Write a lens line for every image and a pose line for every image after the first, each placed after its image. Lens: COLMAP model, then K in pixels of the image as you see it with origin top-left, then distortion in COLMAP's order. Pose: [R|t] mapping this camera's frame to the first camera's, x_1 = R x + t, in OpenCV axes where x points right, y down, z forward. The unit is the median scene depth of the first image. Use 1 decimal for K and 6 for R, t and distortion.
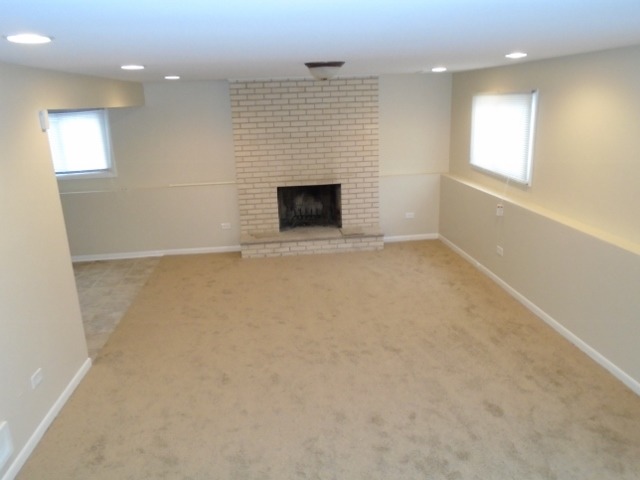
lens RADIAL K [[494.1, 0, 320.0], [0, 494.1, 240.0], [0, 0, 1]] dist [-0.002849, -0.002229]
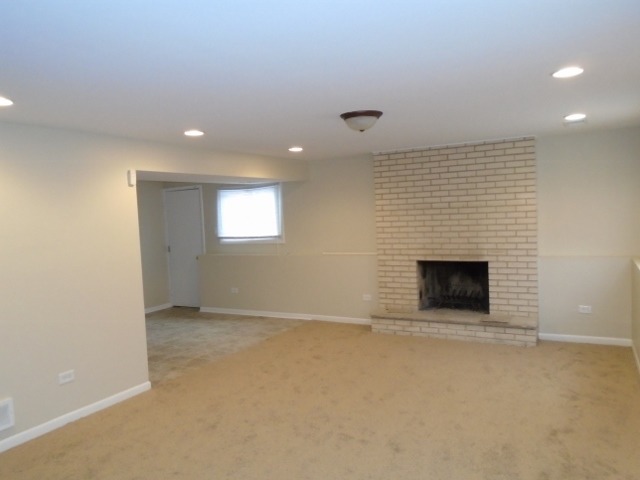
lens RADIAL K [[494.1, 0, 320.0], [0, 494.1, 240.0], [0, 0, 1]] dist [-0.002849, -0.002229]
pose [[0.818140, 0.033797, -0.574025, 0.299938], [-0.145430, 0.977978, -0.149696, 0.020590], [0.556324, 0.205953, 0.805038, 0.144110]]
